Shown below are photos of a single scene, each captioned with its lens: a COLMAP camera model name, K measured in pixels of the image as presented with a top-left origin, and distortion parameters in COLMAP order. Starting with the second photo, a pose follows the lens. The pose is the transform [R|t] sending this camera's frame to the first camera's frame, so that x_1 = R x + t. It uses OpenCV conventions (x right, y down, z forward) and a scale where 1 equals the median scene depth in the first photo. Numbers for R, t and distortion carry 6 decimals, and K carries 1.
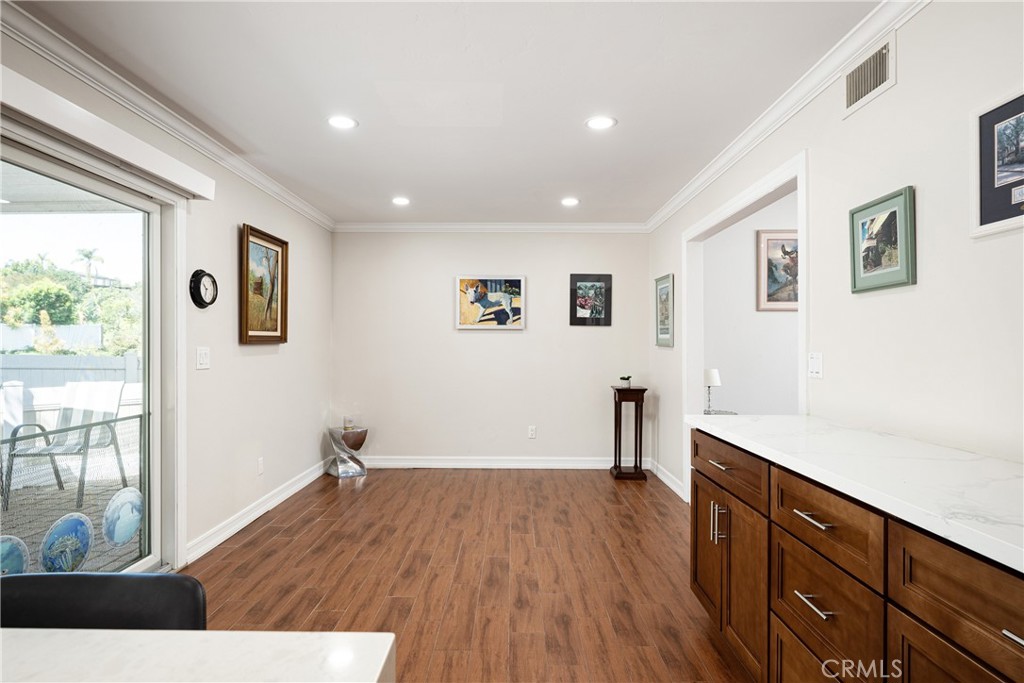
lens RADIAL K [[527.7, 0, 516.2], [0, 527.7, 346.1], [0, 0, 1]] dist [-0.001052, -0.000040]
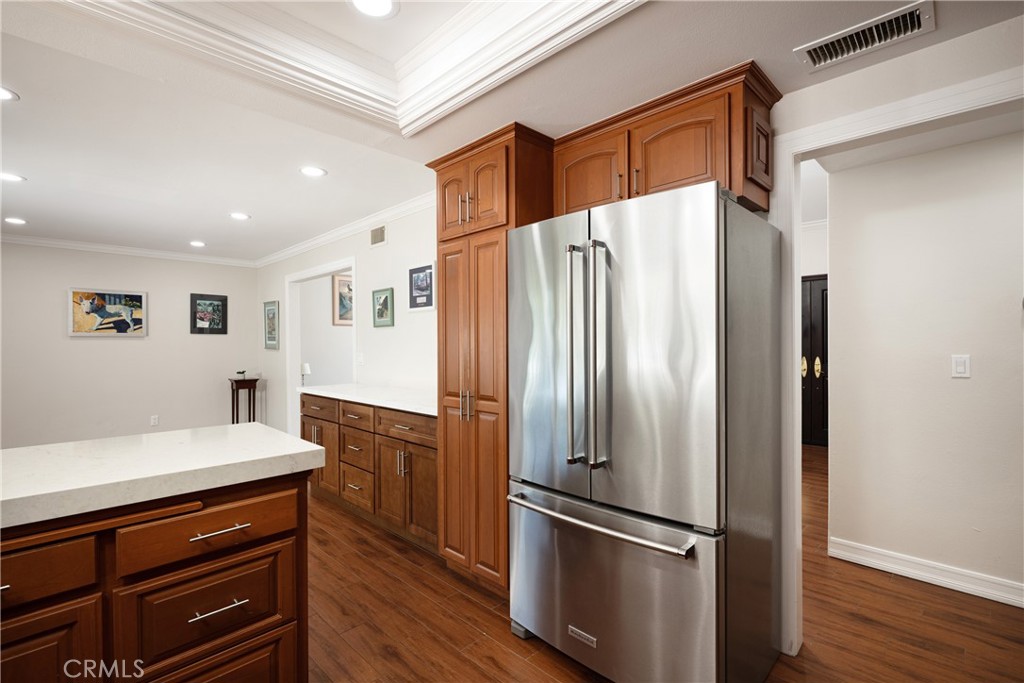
lens RADIAL K [[467.6, 0, 513.4], [0, 467.6, 344.8], [0, 0, 1]] dist [0.000925, -0.000148]
pose [[0.699459, -0.009281, 0.714613, -0.163168], [0.007175, 0.999956, 0.005963, -0.013365], [-0.714637, 0.000957, 0.699495, -0.357082]]
